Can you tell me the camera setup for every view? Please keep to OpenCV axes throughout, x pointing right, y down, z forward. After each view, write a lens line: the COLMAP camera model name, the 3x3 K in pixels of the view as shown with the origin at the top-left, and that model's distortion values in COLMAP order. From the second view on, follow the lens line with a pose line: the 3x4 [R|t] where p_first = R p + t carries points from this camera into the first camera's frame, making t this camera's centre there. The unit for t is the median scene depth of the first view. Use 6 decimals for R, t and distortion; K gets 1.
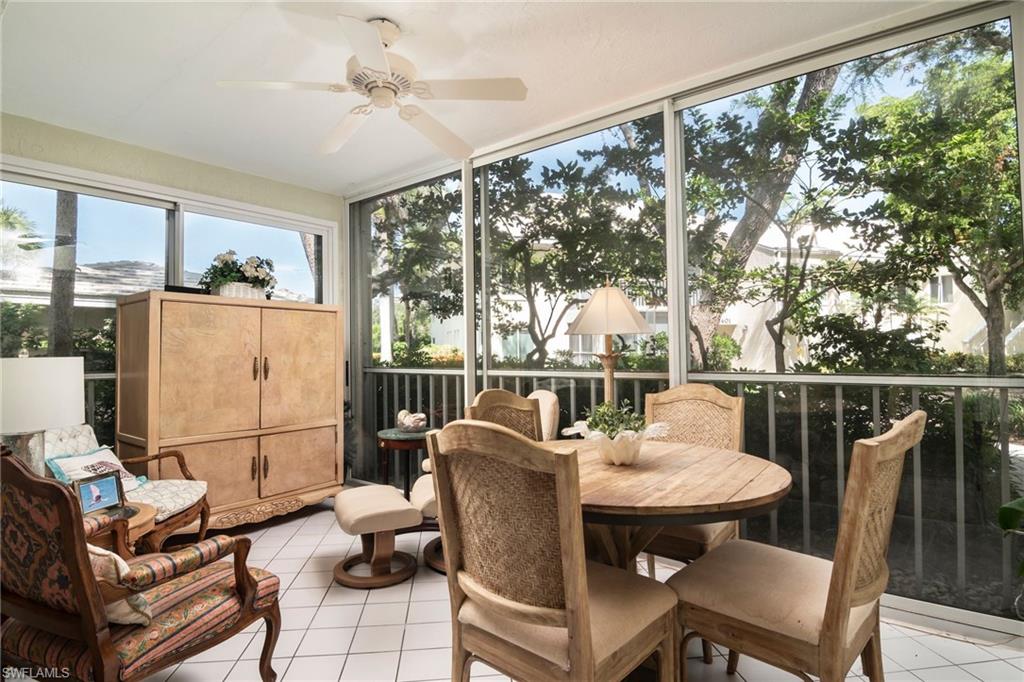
lens RADIAL K [[522.3, 0, 511.8], [0, 522.3, 345.6], [0, 0, 1]] dist [-0.002885, -0.000535]
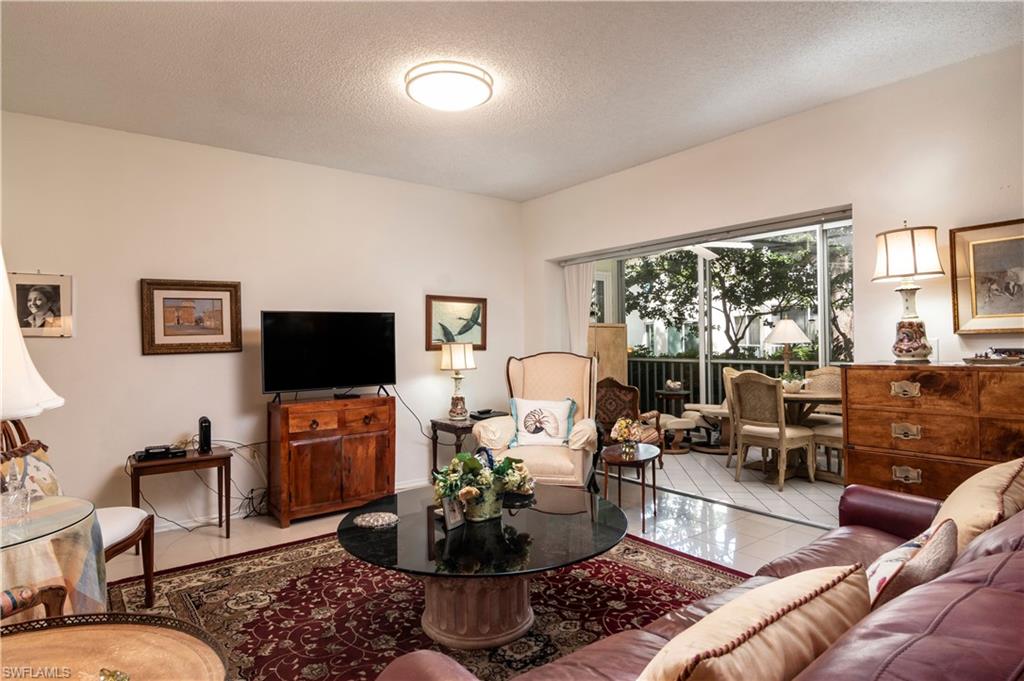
lens RADIAL K [[522.3, 0, 518.0], [0, 522.3, 340.4], [0, 0, 1]] dist [-0.002885, -0.000535]
pose [[0.962716, 0.000350, -0.270514, -0.223636], [0.002244, 0.999954, 0.009280, -0.041433], [0.270505, -0.009541, 0.962671, -1.019131]]
